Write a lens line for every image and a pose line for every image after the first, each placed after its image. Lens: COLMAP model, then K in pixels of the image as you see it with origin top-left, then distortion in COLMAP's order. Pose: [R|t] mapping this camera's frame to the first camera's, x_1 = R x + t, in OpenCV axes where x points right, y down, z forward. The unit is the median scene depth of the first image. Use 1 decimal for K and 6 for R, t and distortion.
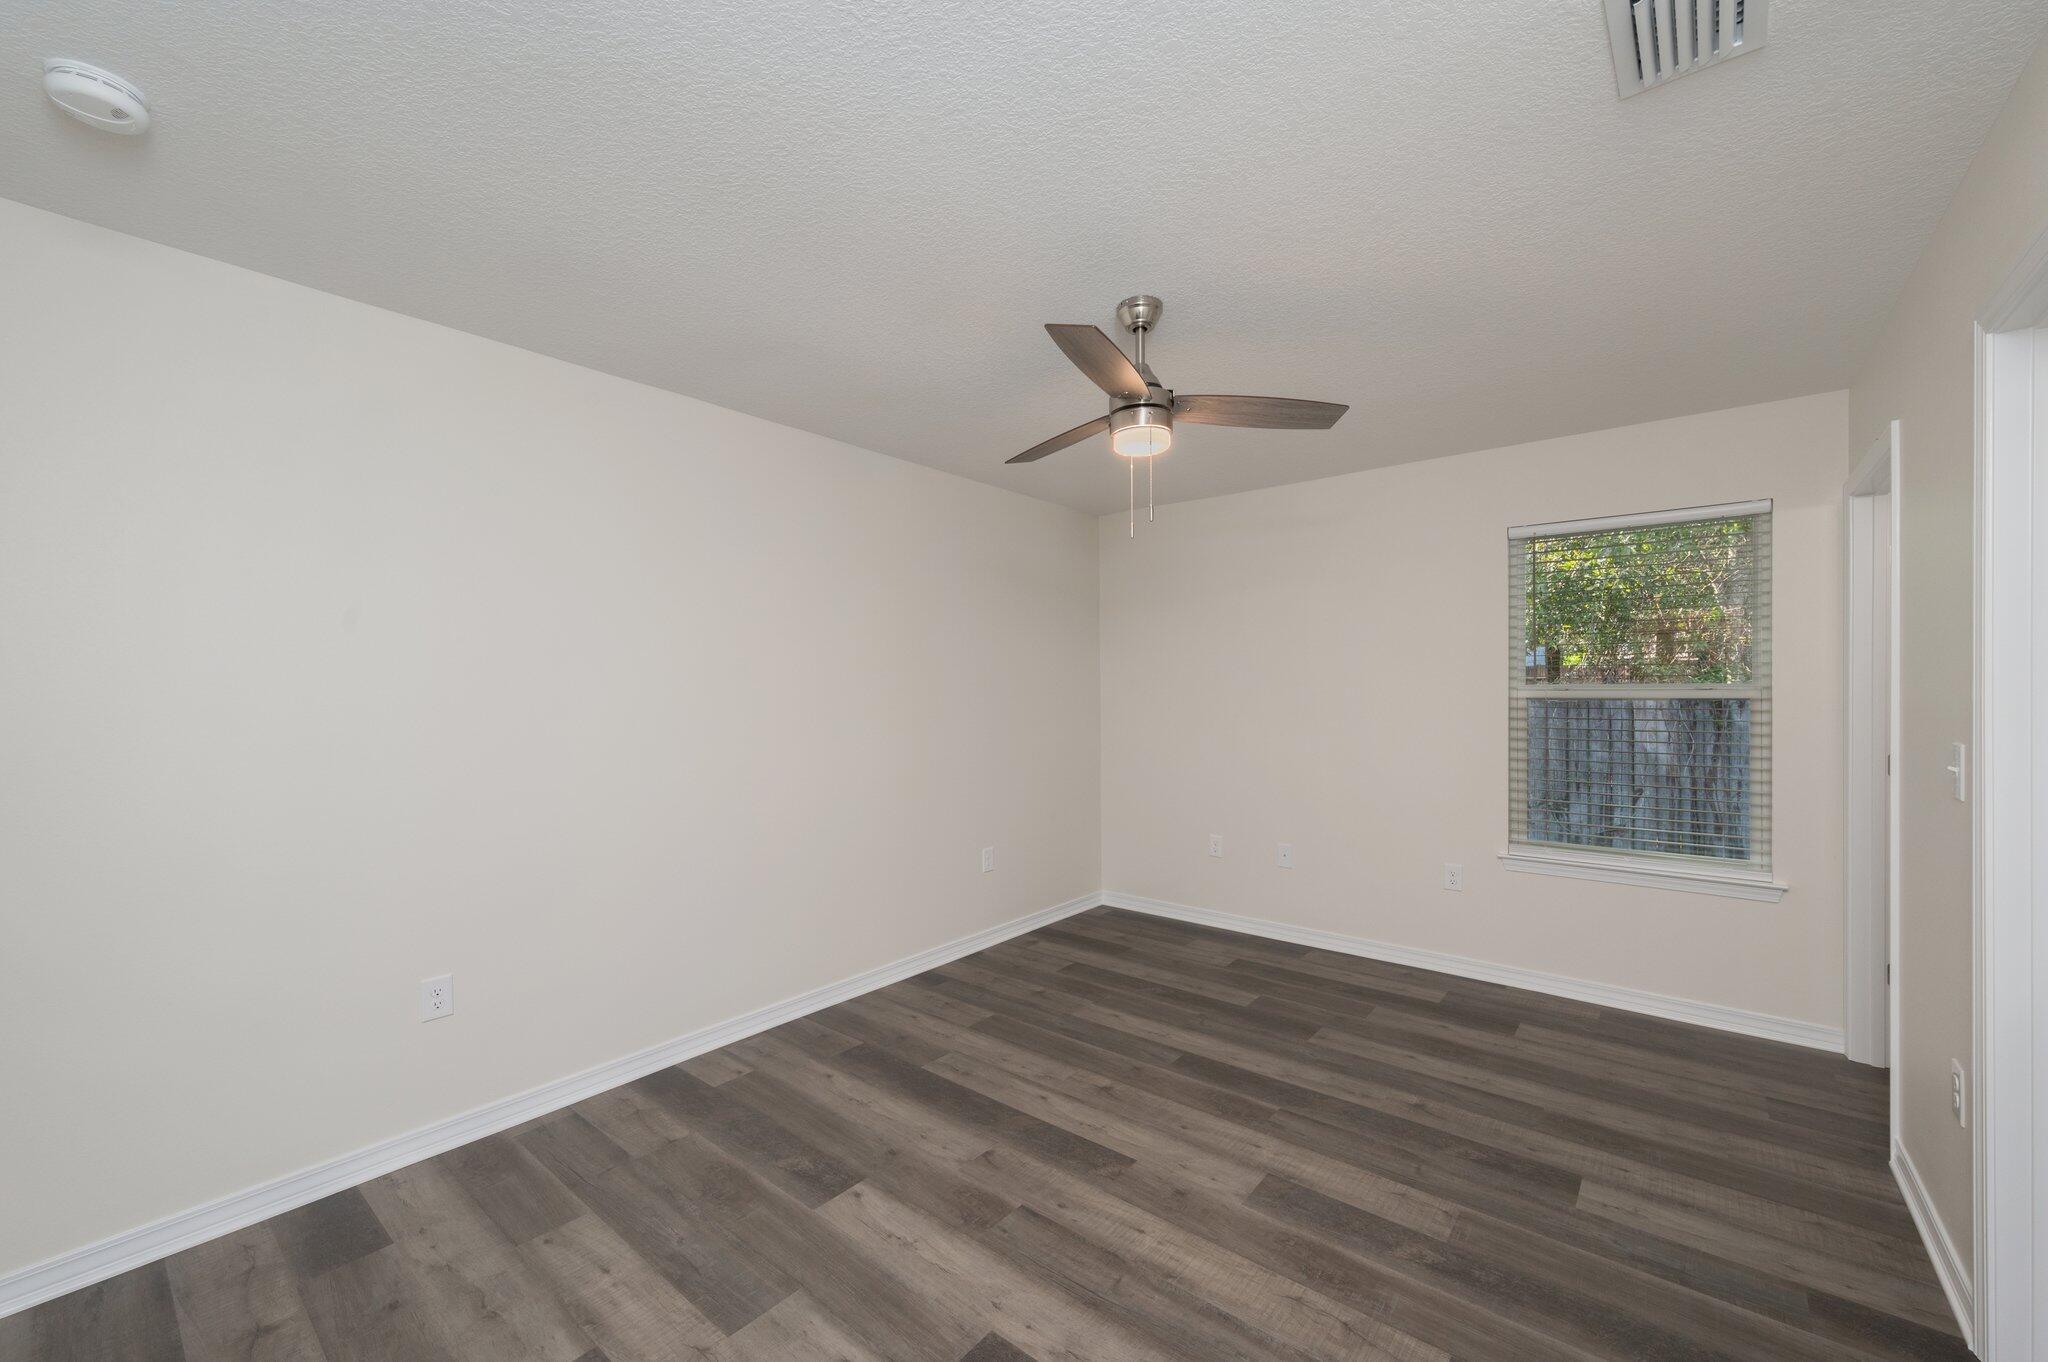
lens RADIAL K [[808.8, 0, 1036.9], [0, 808.8, 692.2], [0, 0, 1]] dist [0.001068, -0.000054]
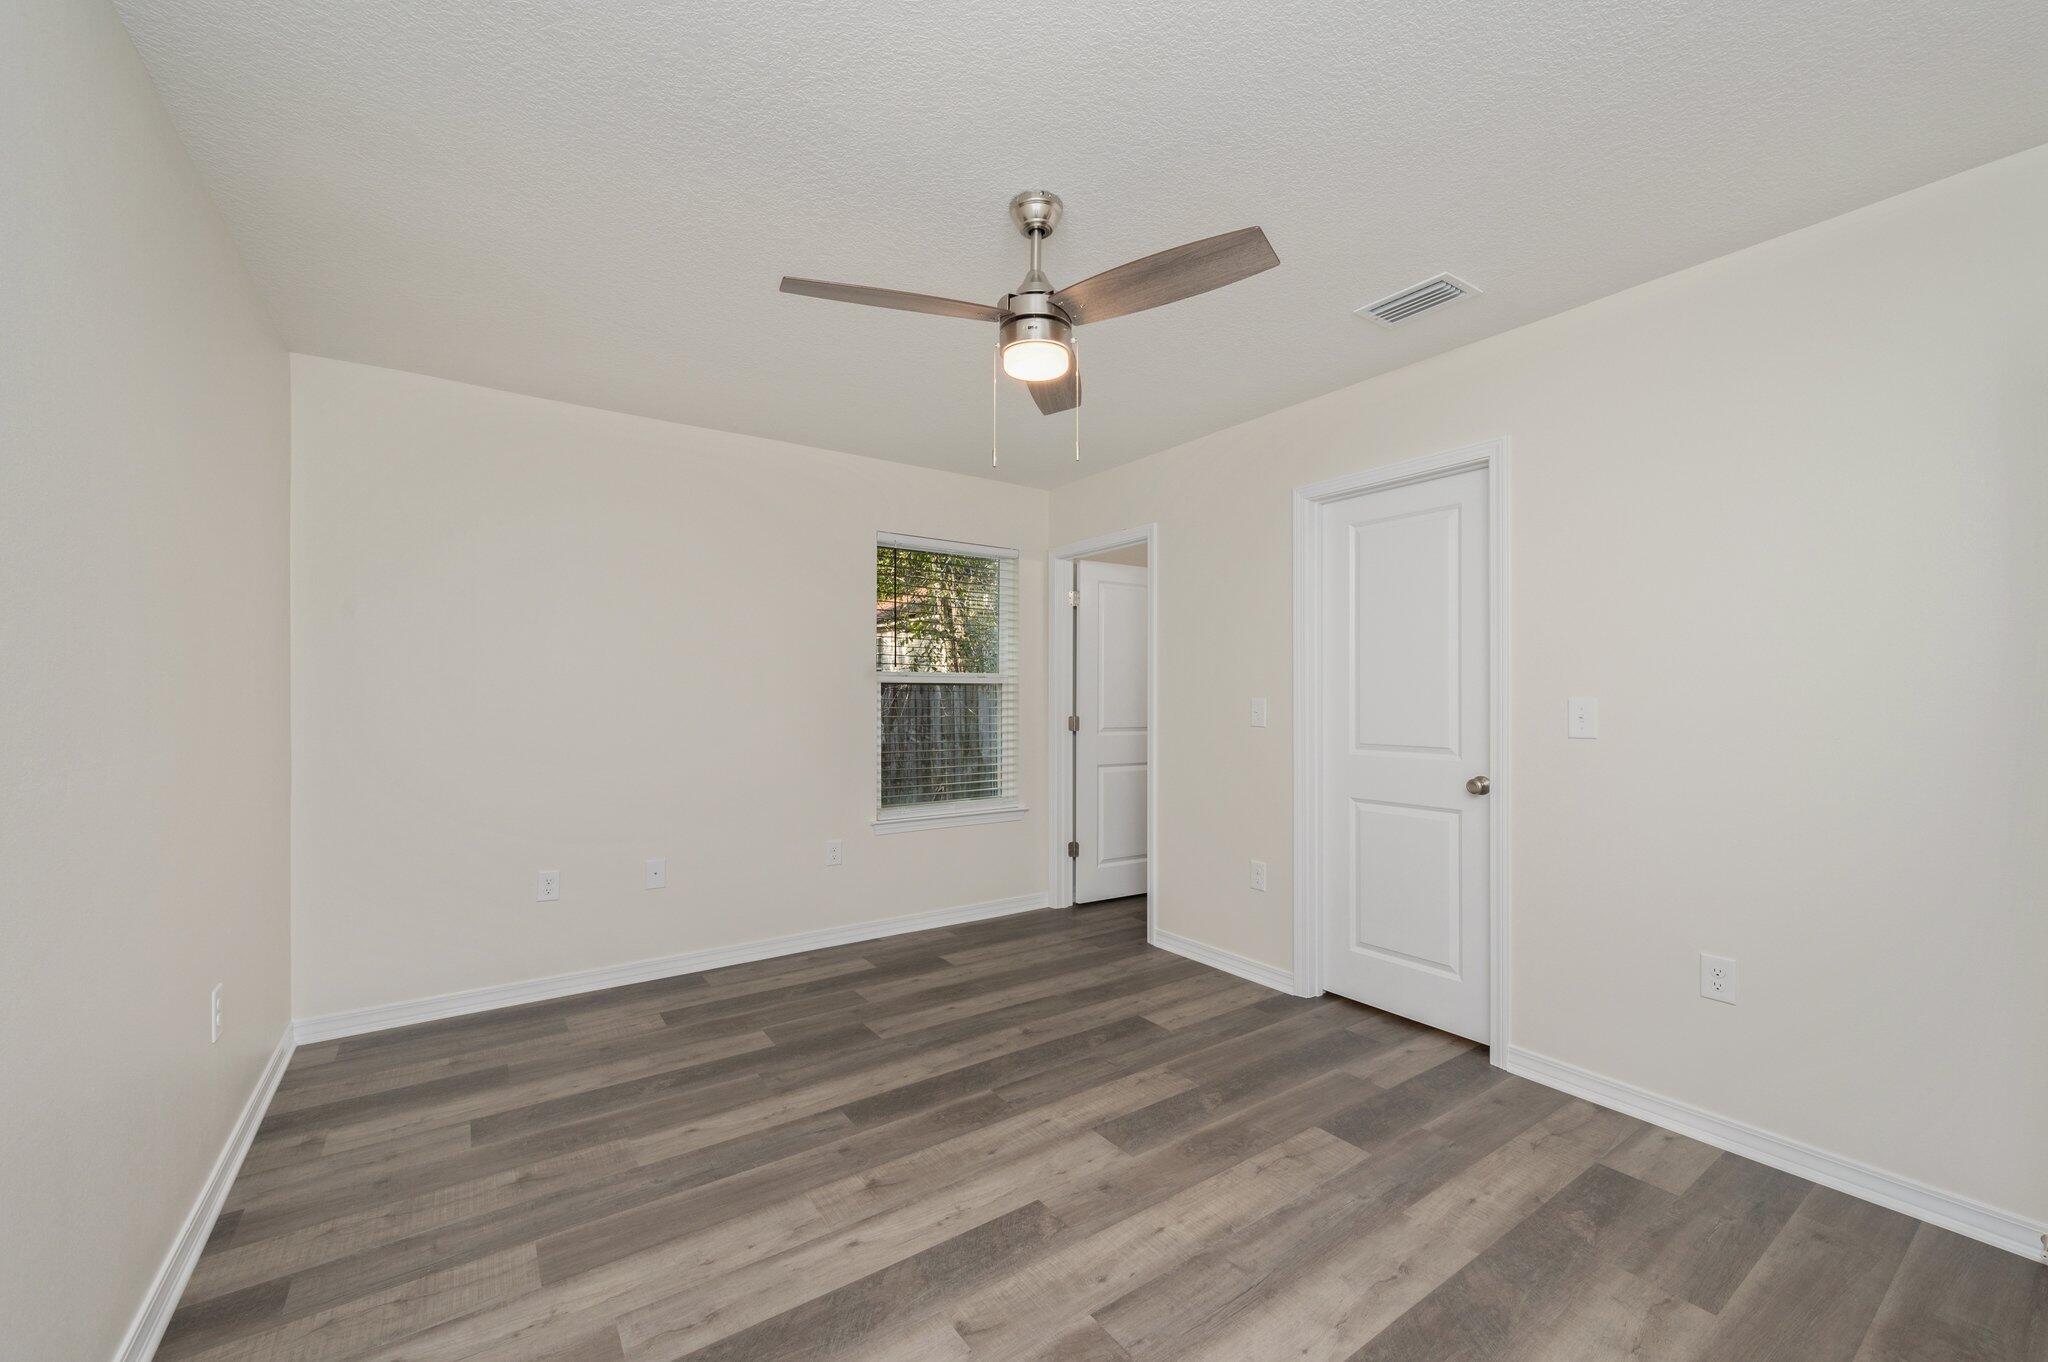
lens RADIAL K [[808.8, 0, 1036.9], [0, 808.8, 692.2], [0, 0, 1]] dist [0.001068, -0.000054]
pose [[0.271743, 0.007655, 0.962339, -0.576813], [0.002674, 0.999958, -0.008709, 0.042398], [-0.962366, 0.004940, 0.271712, 0.631562]]
